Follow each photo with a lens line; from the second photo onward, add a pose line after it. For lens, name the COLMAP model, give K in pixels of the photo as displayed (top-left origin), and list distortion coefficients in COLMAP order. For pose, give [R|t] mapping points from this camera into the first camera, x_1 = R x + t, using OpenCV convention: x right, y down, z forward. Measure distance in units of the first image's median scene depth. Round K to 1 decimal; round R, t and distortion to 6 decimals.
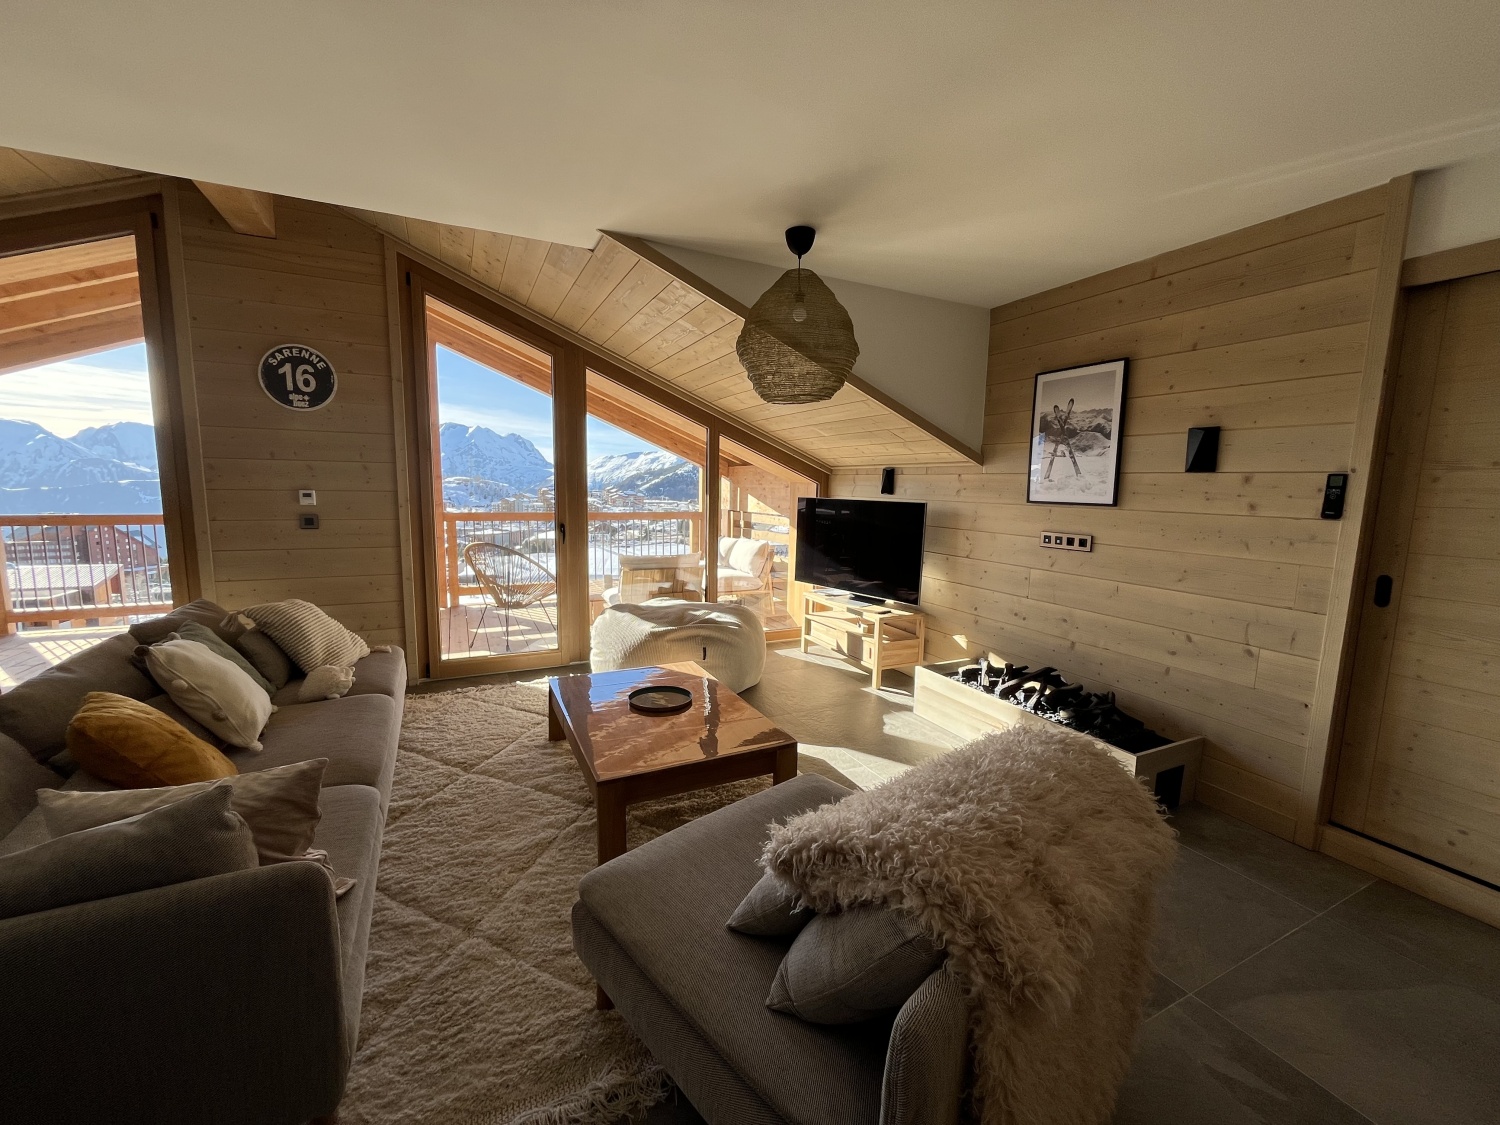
lens RADIAL K [[600.7, 0, 748.1], [0, 600.7, 562.9], [0, 0, 1]] dist [-0.006756, 0.000301]
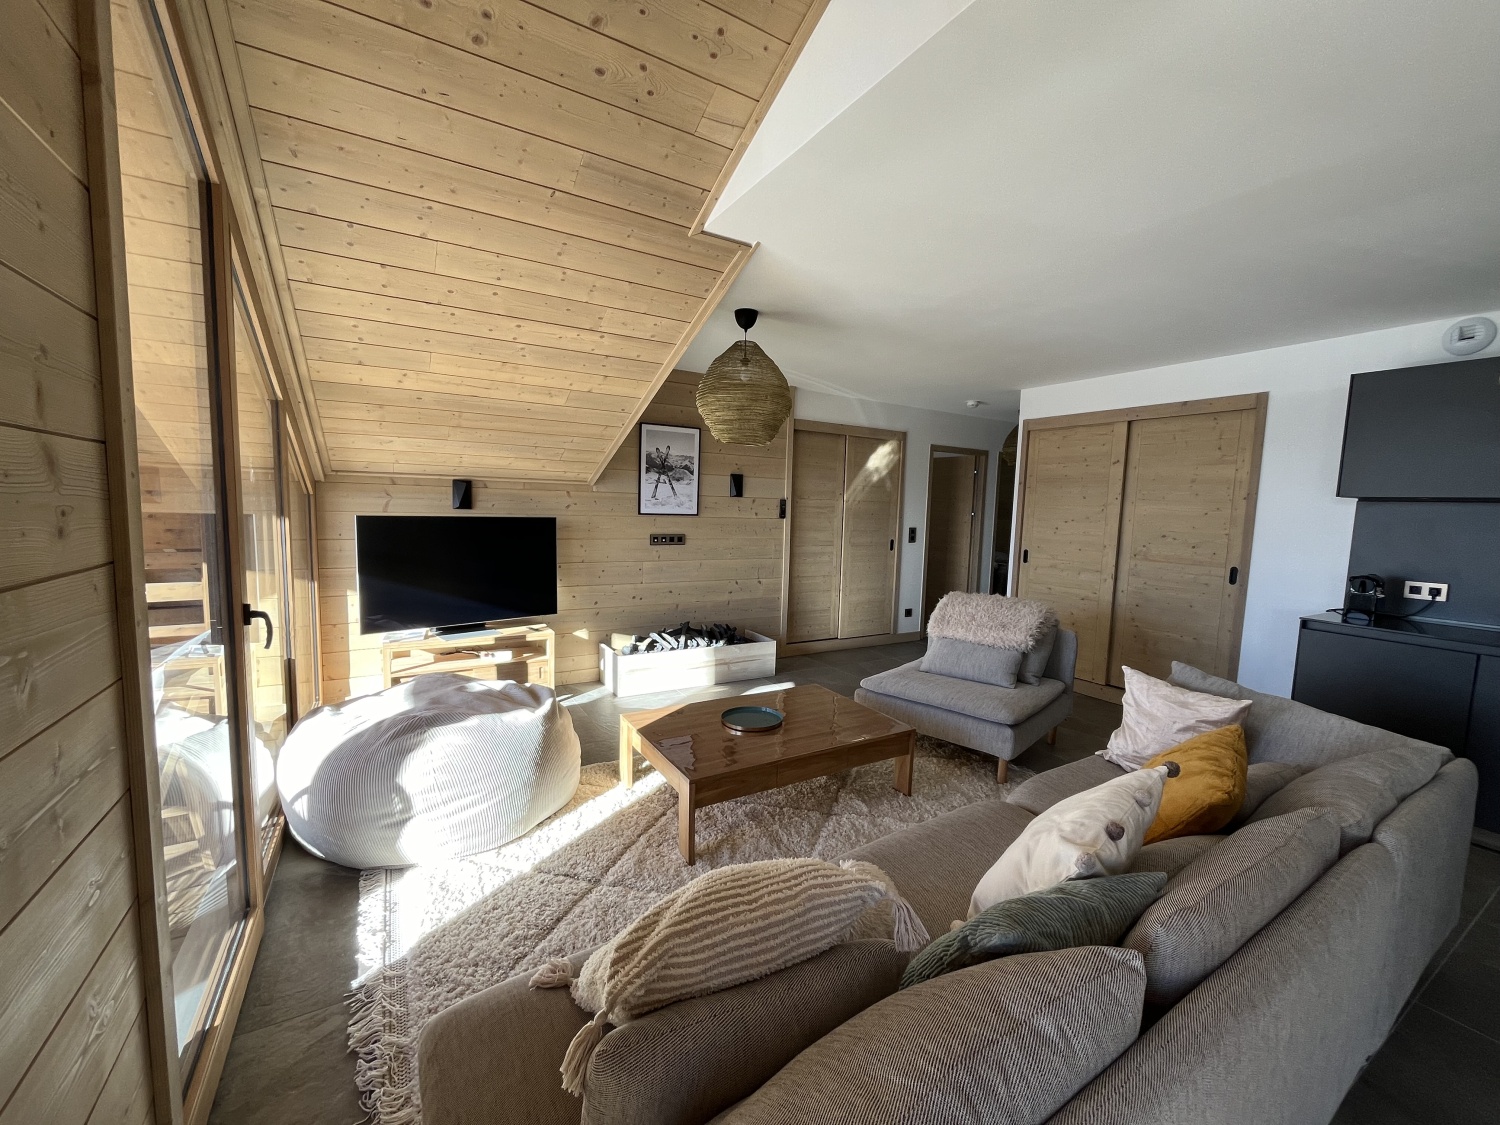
lens RADIAL K [[600.7, 0, 748.1], [0, 600.7, 562.9], [0, 0, 1]] dist [-0.006756, 0.000301]
pose [[-0.080137, -0.116907, 0.989904, -1.017432], [0.101810, 0.986945, 0.124800, -0.150213], [-0.991571, 0.110783, -0.067189, 0.936201]]
